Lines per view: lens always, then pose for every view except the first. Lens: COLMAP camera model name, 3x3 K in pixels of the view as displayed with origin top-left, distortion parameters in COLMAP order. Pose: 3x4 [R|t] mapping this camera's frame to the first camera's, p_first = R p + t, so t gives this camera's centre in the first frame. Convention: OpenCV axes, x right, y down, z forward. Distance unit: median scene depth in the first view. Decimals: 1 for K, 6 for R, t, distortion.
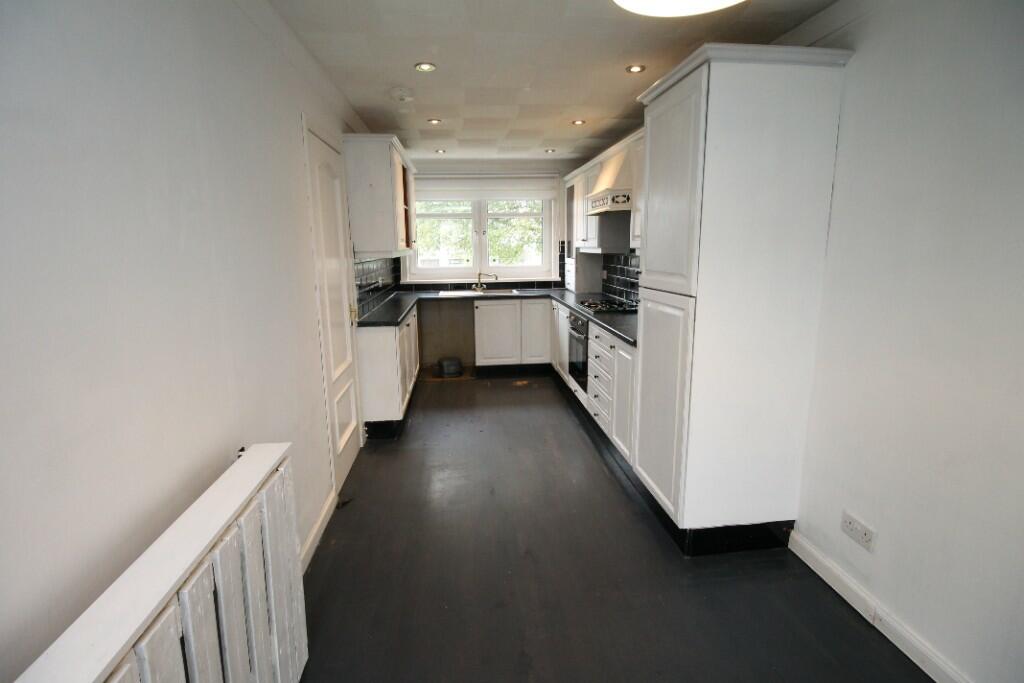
lens RADIAL K [[475.5, 0, 511.3], [0, 475.5, 335.0], [0, 0, 1]] dist [-0.001153, -0.013551]
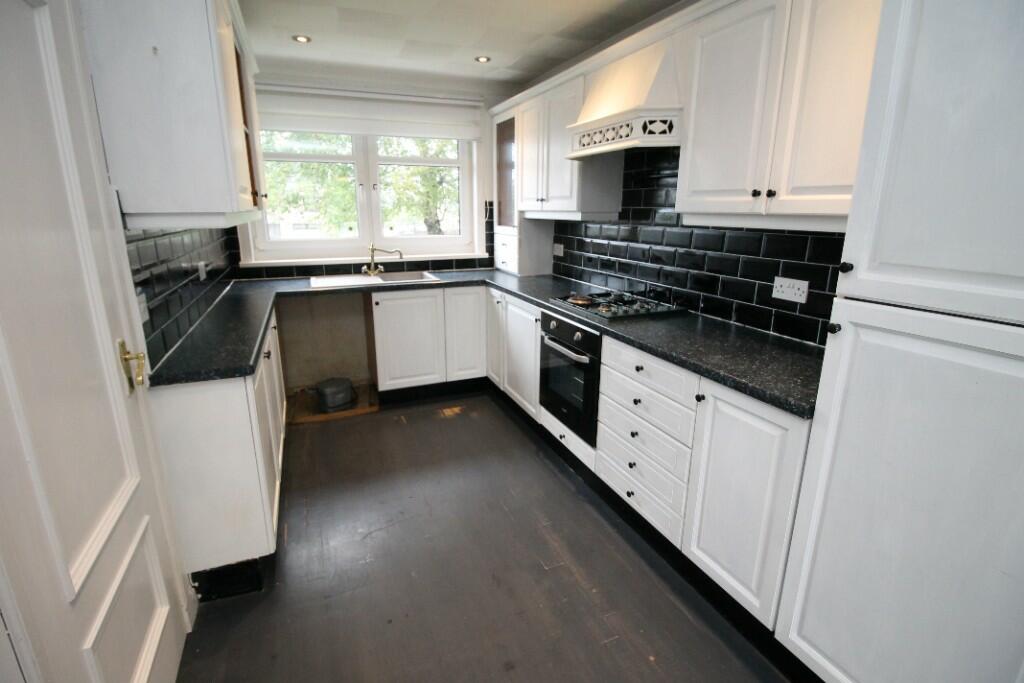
lens RADIAL K [[475.5, 0, 511.3], [0, 475.5, 335.0], [0, 0, 1]] dist [-0.001153, -0.013551]
pose [[0.956063, -0.060423, 0.286868, -0.084787], [0.039850, 0.996232, 0.077027, -0.057106], [-0.290442, -0.062210, 0.954868, 0.327022]]
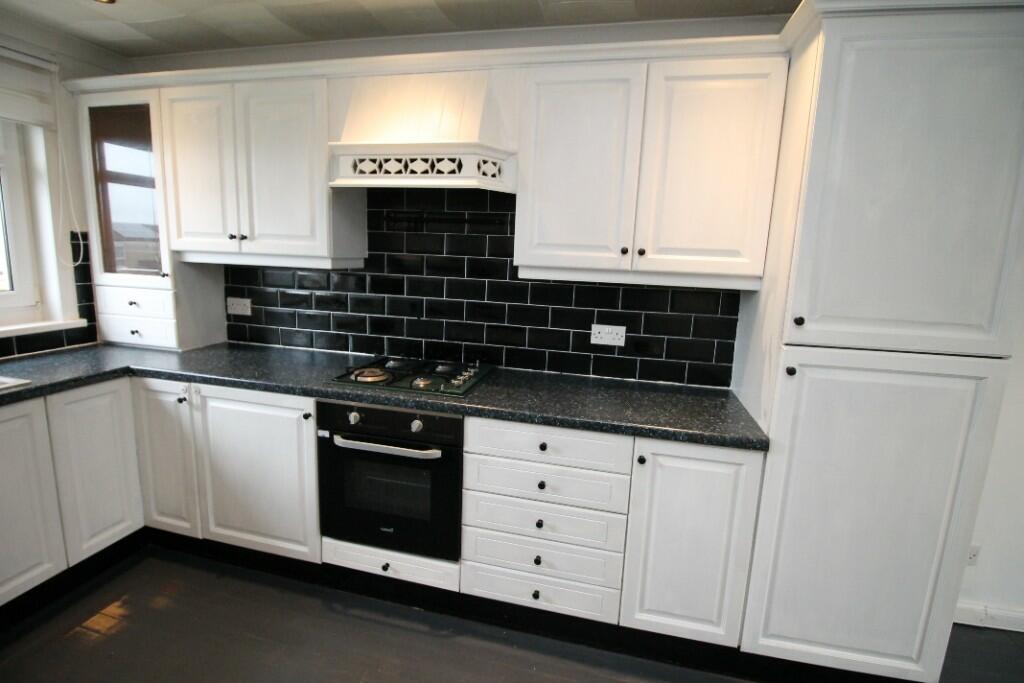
lens RADIAL K [[475.5, 0, 511.3], [0, 475.5, 335.0], [0, 0, 1]] dist [-0.001153, -0.013551]
pose [[0.334291, -0.134310, 0.932851, -0.178901], [0.134195, 0.986492, 0.093944, -0.105372], [-0.932867, 0.093779, 0.347799, 0.557014]]
